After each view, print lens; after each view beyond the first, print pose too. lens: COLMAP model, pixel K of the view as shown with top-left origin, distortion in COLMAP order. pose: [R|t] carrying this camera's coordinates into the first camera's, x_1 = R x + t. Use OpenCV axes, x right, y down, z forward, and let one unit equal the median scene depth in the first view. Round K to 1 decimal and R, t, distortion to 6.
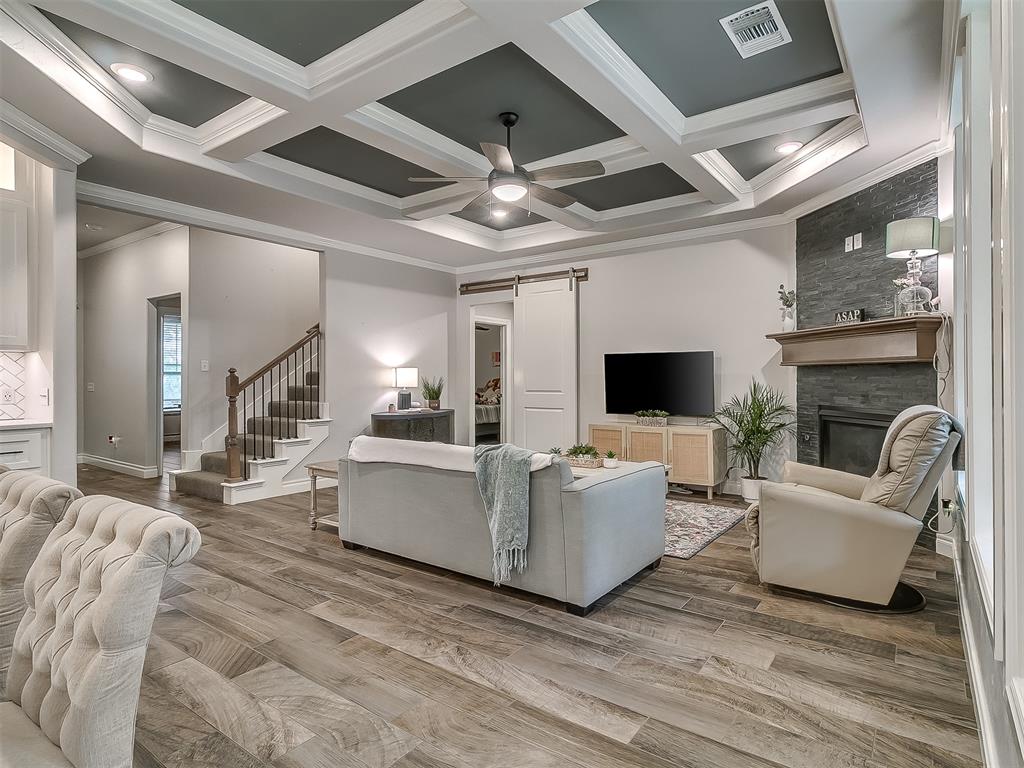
lens RADIAL K [[537.1, 0, 532.1], [0, 537.1, 378.7], [0, 0, 1]] dist [0.005226, 0.000486]
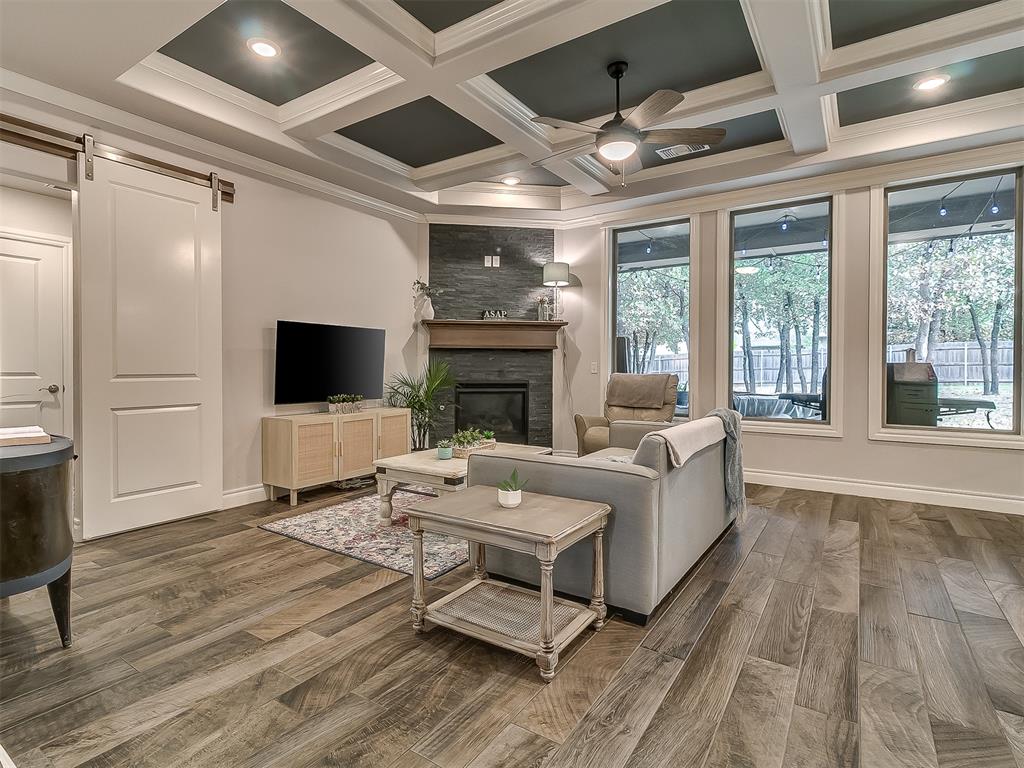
lens RADIAL K [[537.6, 0, 503.0], [0, 537.6, 376.4], [0, 0, 1]] dist [0.005126, 0.001020]
pose [[-0.003076, -0.013417, 0.999905, -0.672476], [0.000610, 0.999910, 0.013419, 0.021398], [-0.999995, 0.000651, -0.003068, 0.828107]]
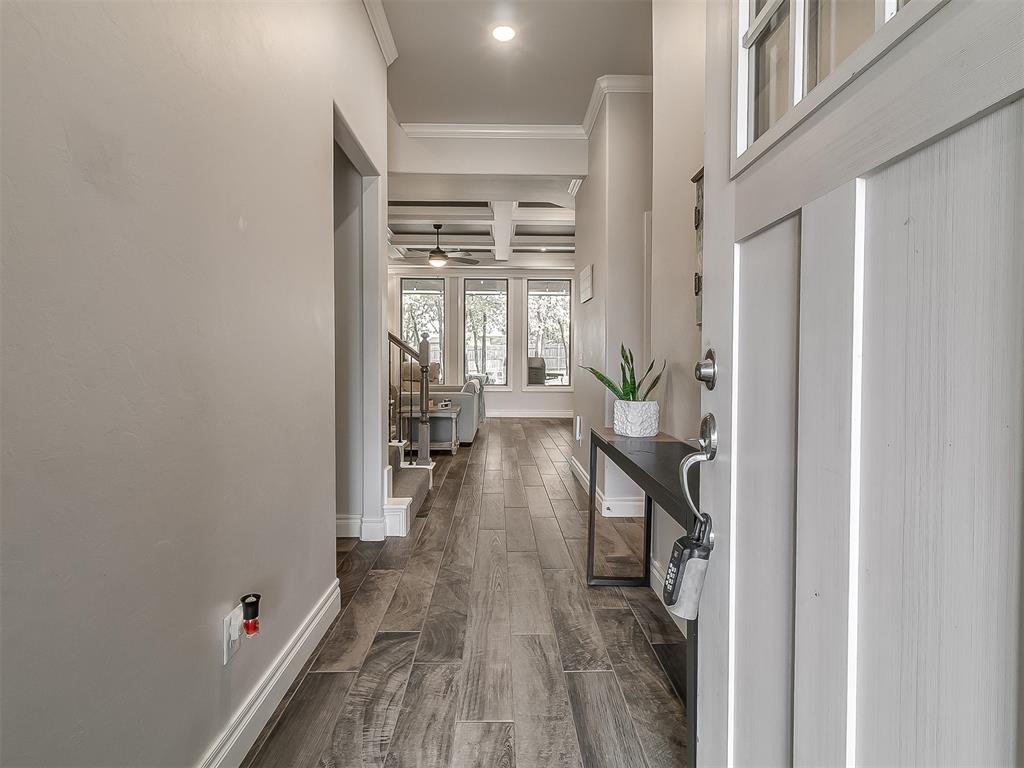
lens RADIAL K [[537.6, 0, 503.0], [0, 537.6, 376.4], [0, 0, 1]] dist [0.005126, 0.001020]
pose [[-0.569784, -0.031582, 0.821187, -1.377036], [-0.010978, 0.999465, 0.030821, 0.020640], [-0.821721, 0.008546, -0.569826, 1.411900]]
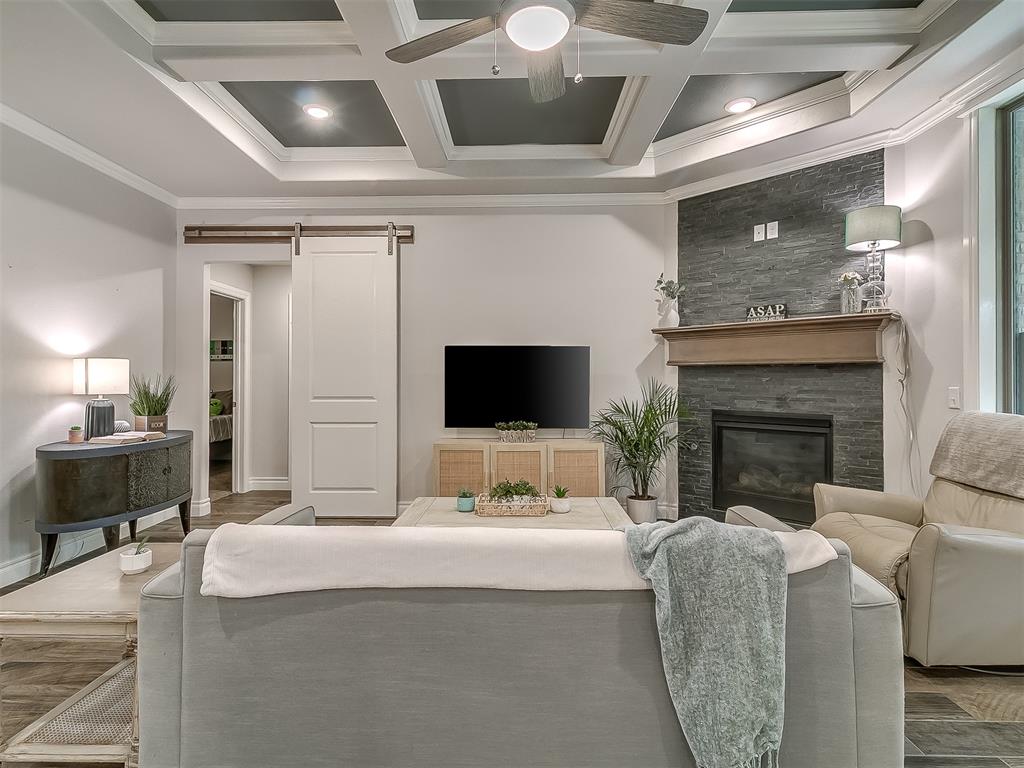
lens RADIAL K [[557.5, 0, 489.5], [0, 557.5, 376.1], [0, 0, 1]] dist [0.006376, 0.000153]
pose [[0.842113, 0.006320, 0.539264, -0.260777], [-0.002233, 0.999964, -0.008232, 0.001310], [-0.539296, 0.005728, 0.842097, 0.387101]]
